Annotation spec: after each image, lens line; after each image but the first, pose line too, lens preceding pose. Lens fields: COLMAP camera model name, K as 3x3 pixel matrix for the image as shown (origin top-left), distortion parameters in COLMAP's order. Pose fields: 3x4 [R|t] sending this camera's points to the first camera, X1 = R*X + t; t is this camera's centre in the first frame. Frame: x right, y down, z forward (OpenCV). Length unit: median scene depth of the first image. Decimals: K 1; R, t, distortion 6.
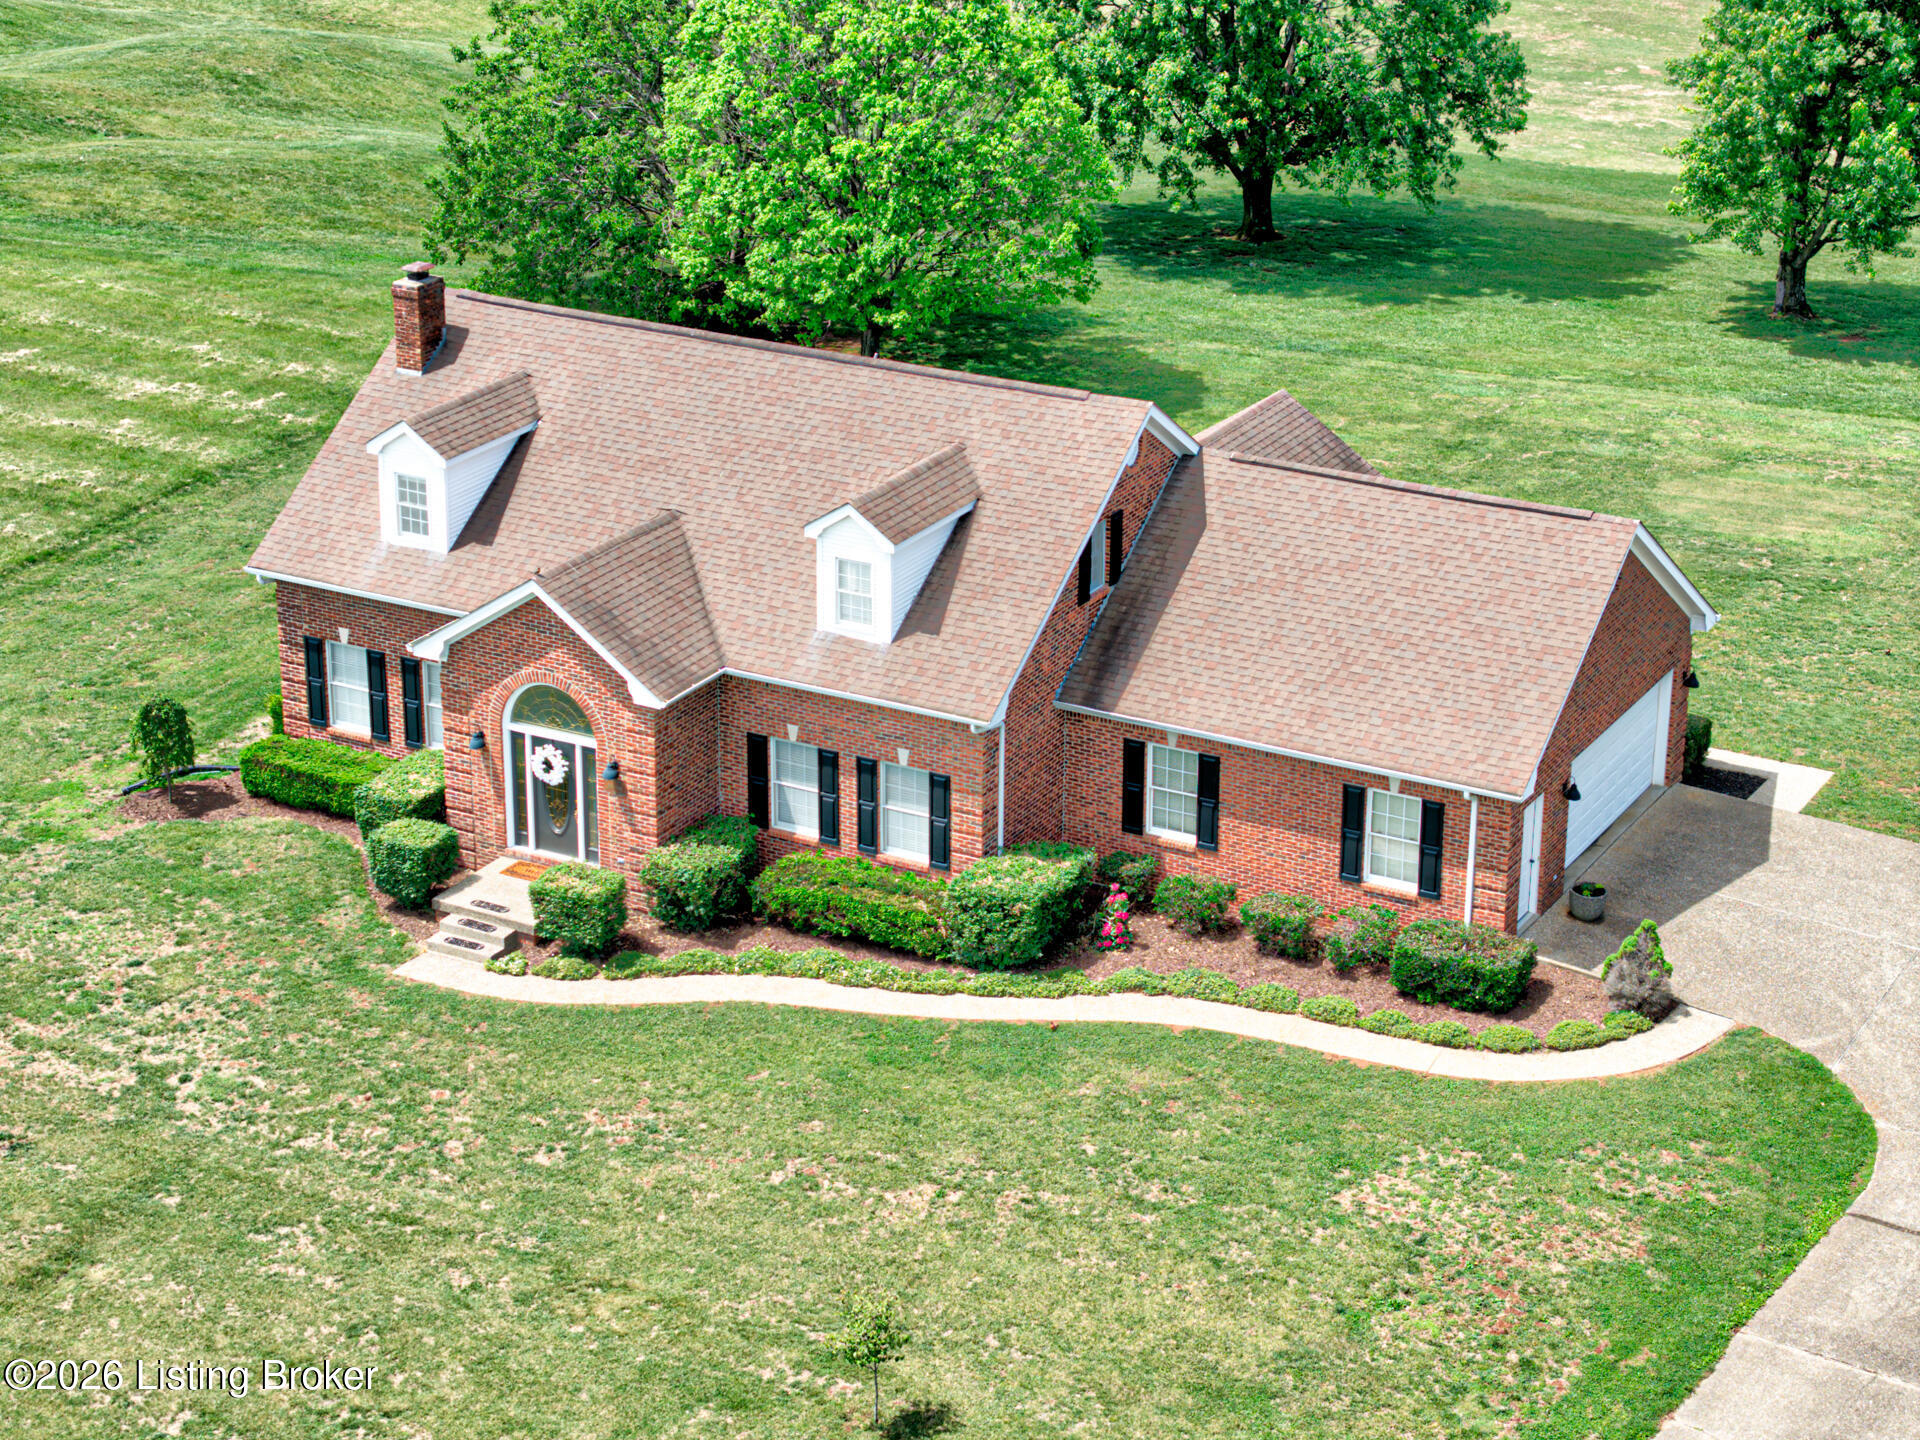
lens RADIAL K [[3821.4, 0, 960.0], [0, 3821.4, 720.0], [0, 0, 1]] dist [-0.003647, 0.035249]
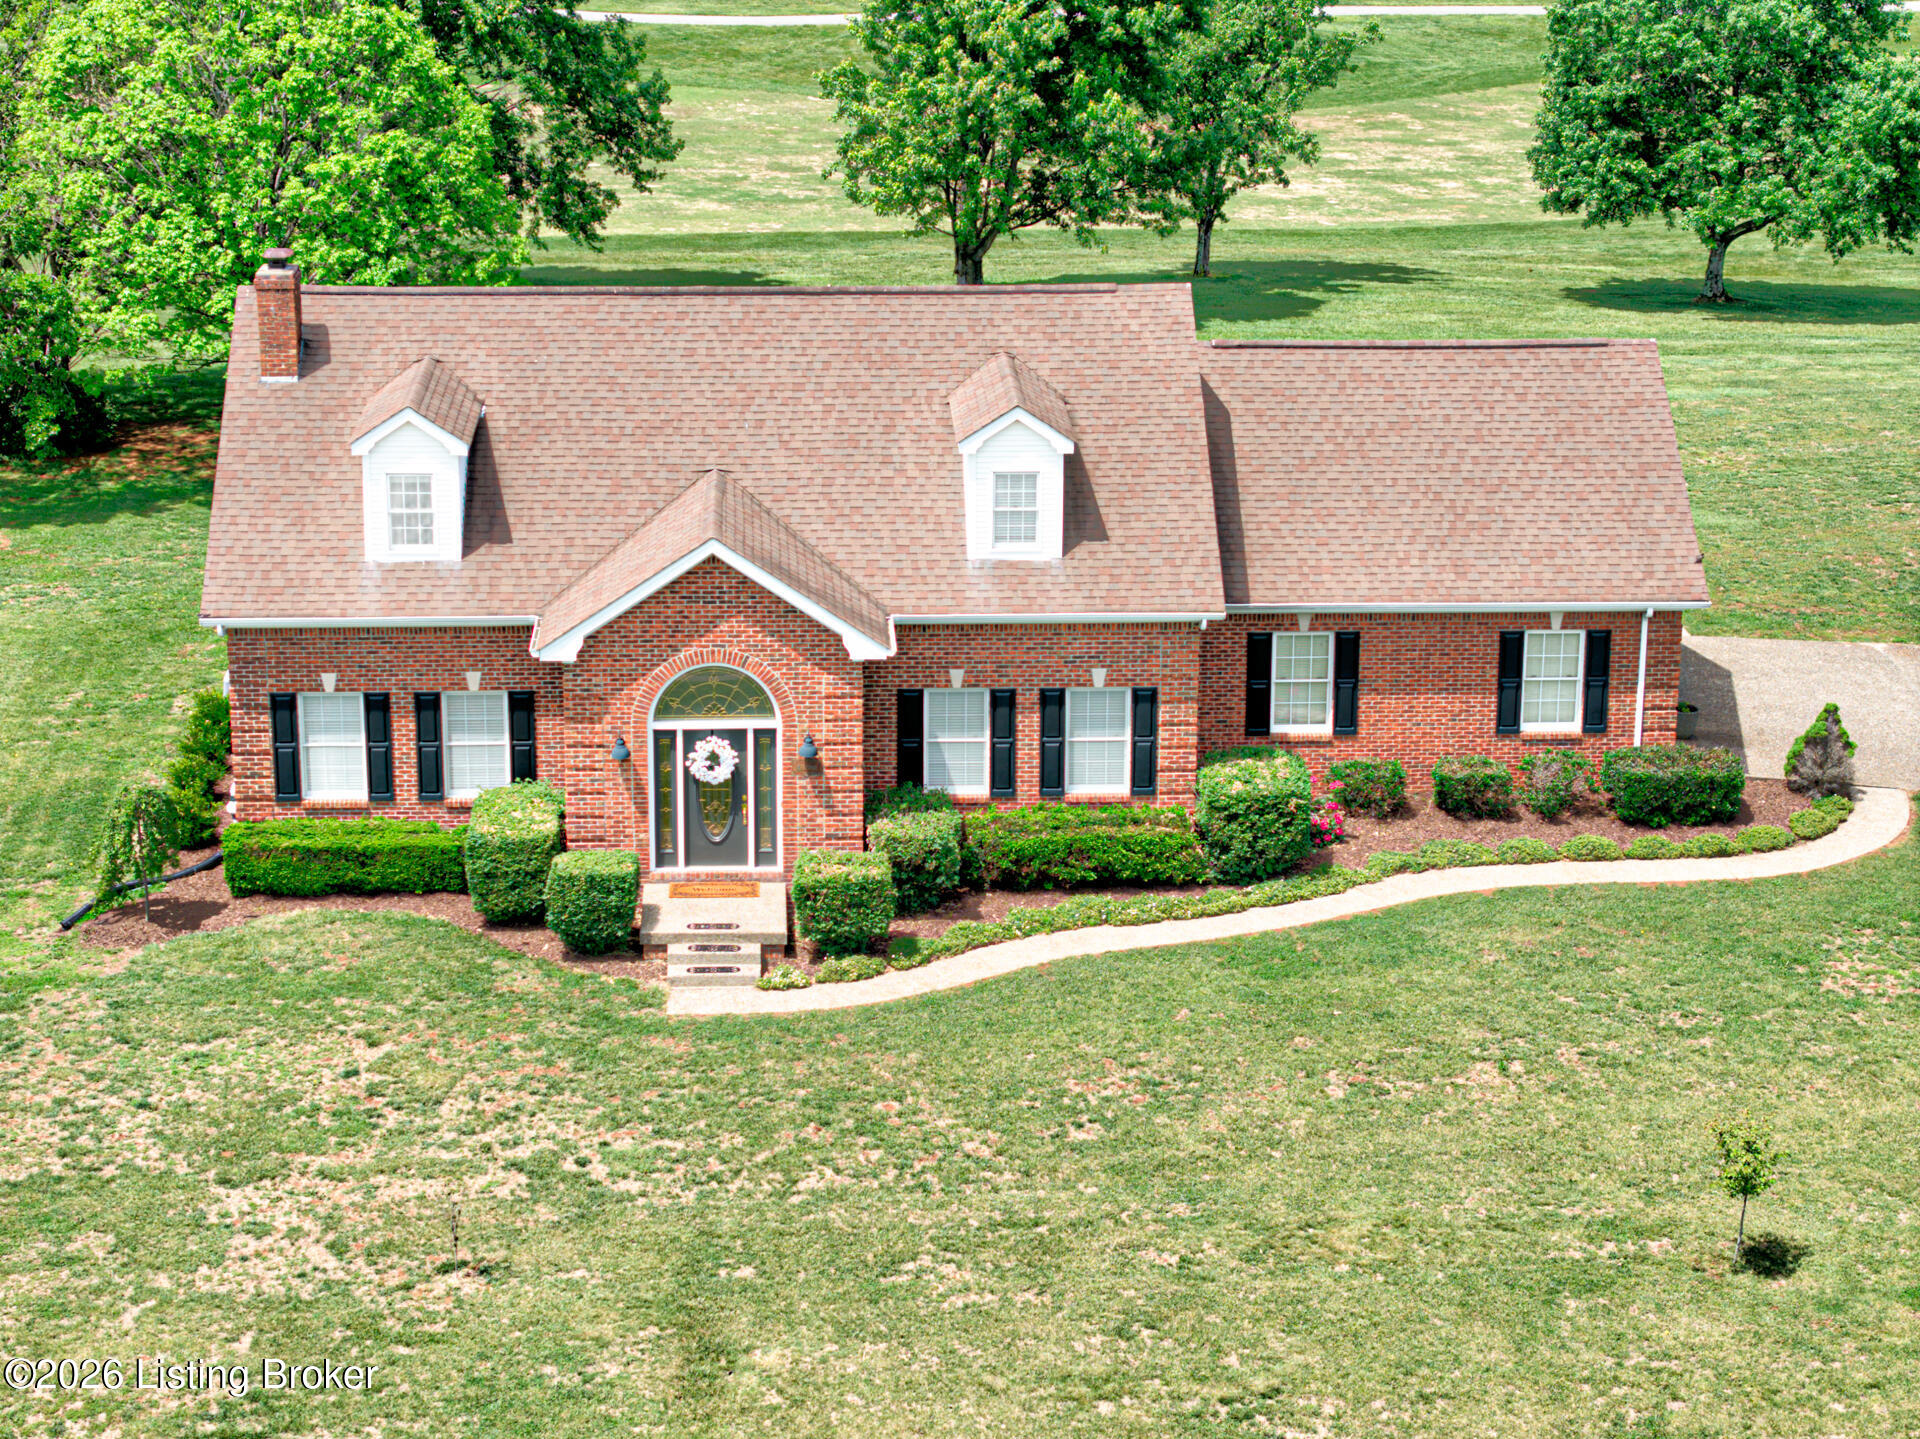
lens RADIAL K [[3821.4, 0, 960.0], [0, 3821.4, 719.5], [0, 0, 1]] dist [-0.003647, 0.035249]
pose [[0.852456, -0.157255, 0.498588, -0.497169], [0.191816, 0.981257, -0.018466, 0.029862], [-0.486339, 0.111378, 0.866643, 0.227585]]
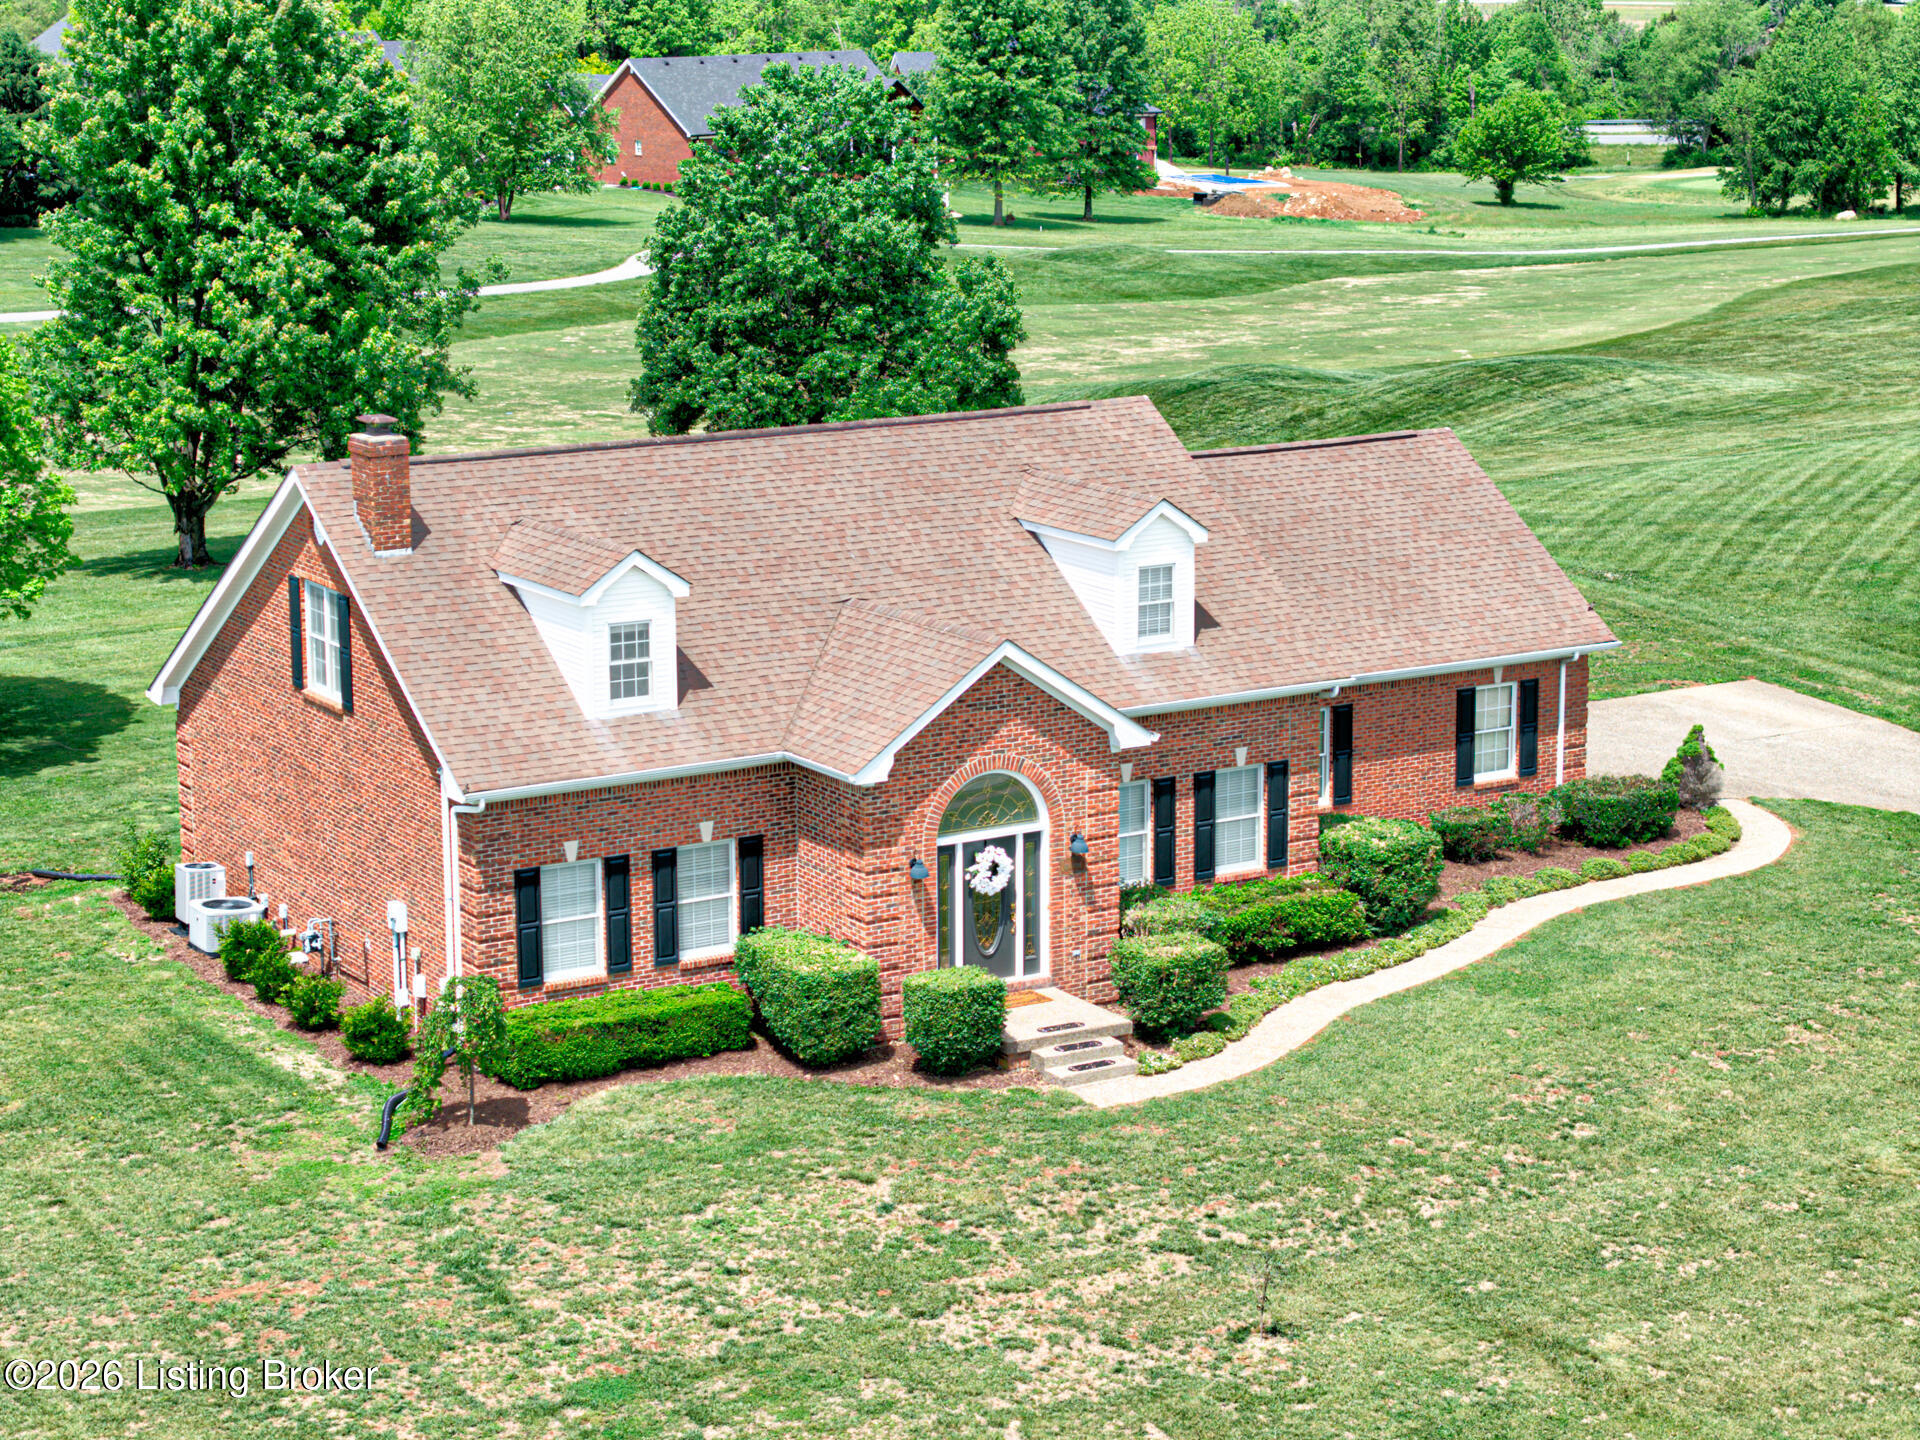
lens RADIAL K [[3821.4, 0, 960.0], [0, 3821.4, 720.0], [0, 0, 1]] dist [-0.003647, 0.035249]
pose [[0.495867, -0.187894, 0.847828, -0.843198], [0.327155, 0.944798, 0.018042, -0.038360], [-0.804416, 0.268424, 0.529965, 0.552967]]
